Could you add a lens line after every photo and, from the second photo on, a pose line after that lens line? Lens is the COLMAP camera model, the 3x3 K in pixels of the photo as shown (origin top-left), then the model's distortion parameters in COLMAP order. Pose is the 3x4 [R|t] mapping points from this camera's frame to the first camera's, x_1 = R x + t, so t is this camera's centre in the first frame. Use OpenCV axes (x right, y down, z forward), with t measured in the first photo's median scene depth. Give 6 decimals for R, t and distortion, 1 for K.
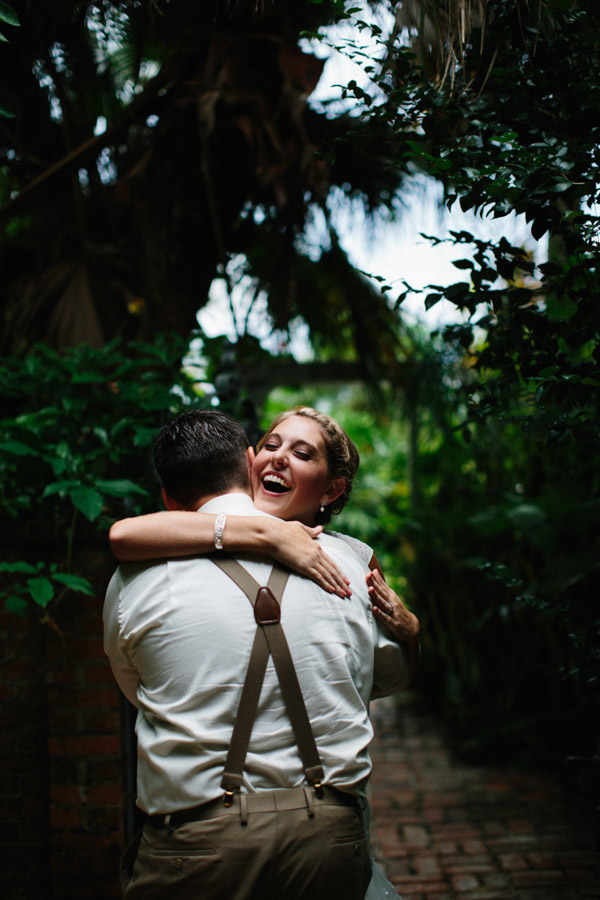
lens RADIAL K [[1245.6, 0, 298.3], [0, 1245.6, 451.8], [0, 0, 1]] dist [-0.121319, 0.000000]
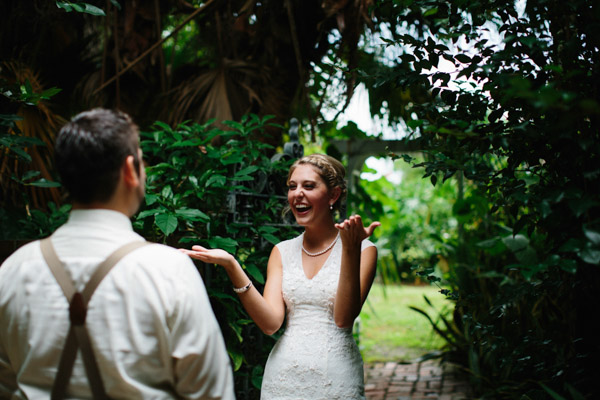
lens RADIAL K [[830.4, 0, 297.8], [0, 830.4, 200.1], [0, 0, 1]] dist [-0.121319, 0.000000]
pose [[0.985983, 0.002188, -0.166830, 0.126335], [-0.003420, 0.999969, -0.007095, 0.015404], [0.166809, 0.007566, 0.985960, 0.028486]]
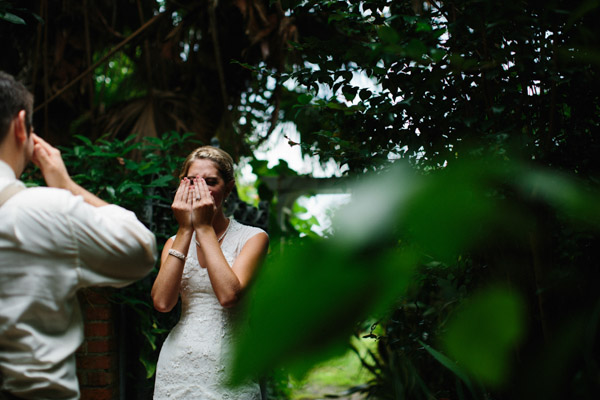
lens RADIAL K [[830.4, 0, 300.5], [0, 830.4, 200.1], [0, 0, 1]] dist [-0.121319, 0.000000]
pose [[0.995242, 0.000432, -0.097431, 0.161090], [-0.008413, 0.996637, -0.081514, 0.073195], [0.097068, 0.081946, 0.991899, 0.020734]]
